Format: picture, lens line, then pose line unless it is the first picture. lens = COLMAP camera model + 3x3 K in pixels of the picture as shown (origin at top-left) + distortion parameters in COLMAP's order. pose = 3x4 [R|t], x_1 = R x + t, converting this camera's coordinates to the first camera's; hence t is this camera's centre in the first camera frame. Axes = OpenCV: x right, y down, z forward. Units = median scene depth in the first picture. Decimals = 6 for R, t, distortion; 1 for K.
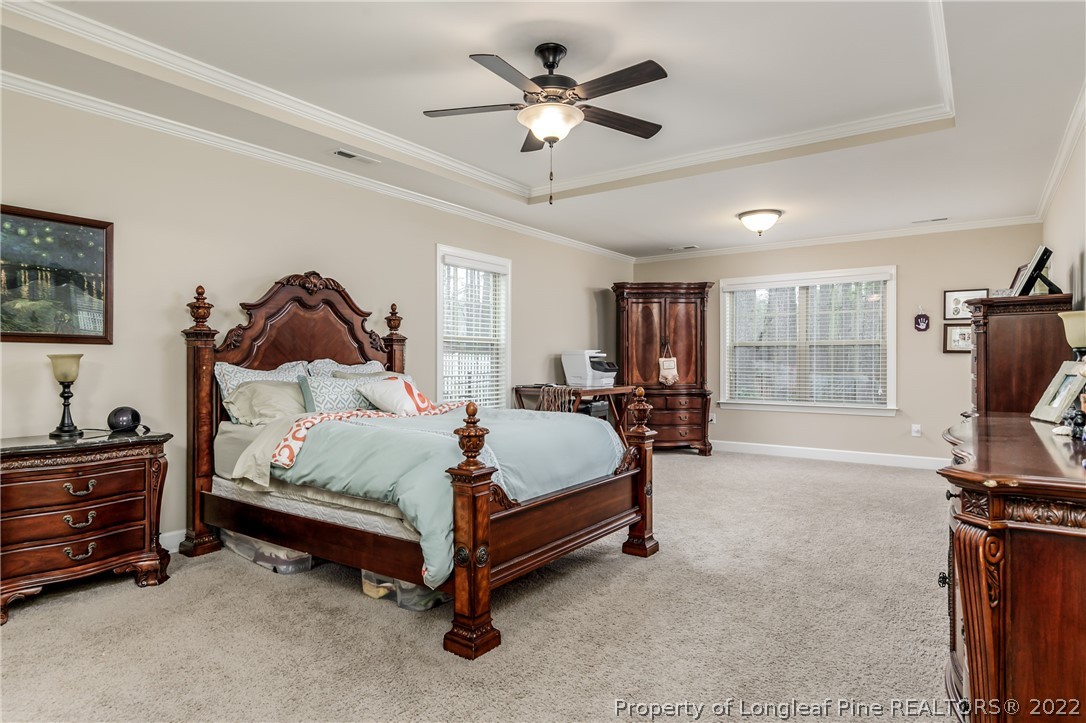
lens RADIAL K [[620.1, 0, 543.0], [0, 620.1, 361.5], [0, 0, 1]] dist [0.001324, 0.000200]
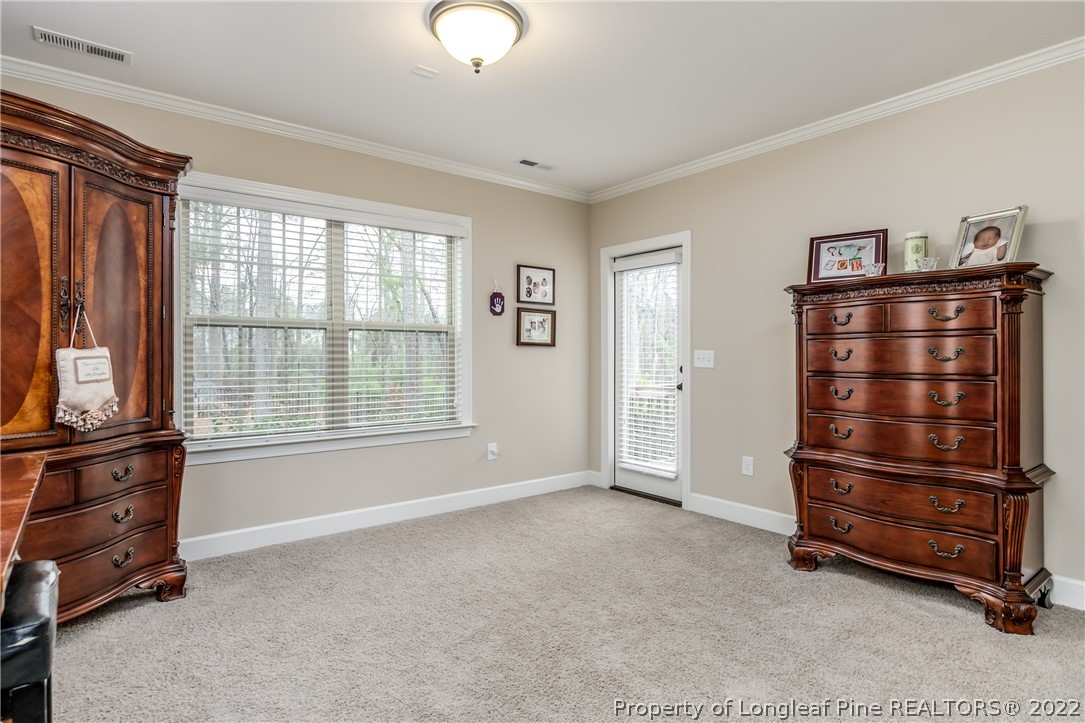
lens RADIAL K [[576.2, 0, 542.5], [0, 576.2, 361.5], [0, 0, 1]] dist [0.001744, 0.000359]
pose [[0.276150, -0.010120, 0.961061, -0.031437], [0.007760, 0.999935, 0.008299, 0.000411], [-0.961083, 0.005166, 0.276211, 0.755598]]
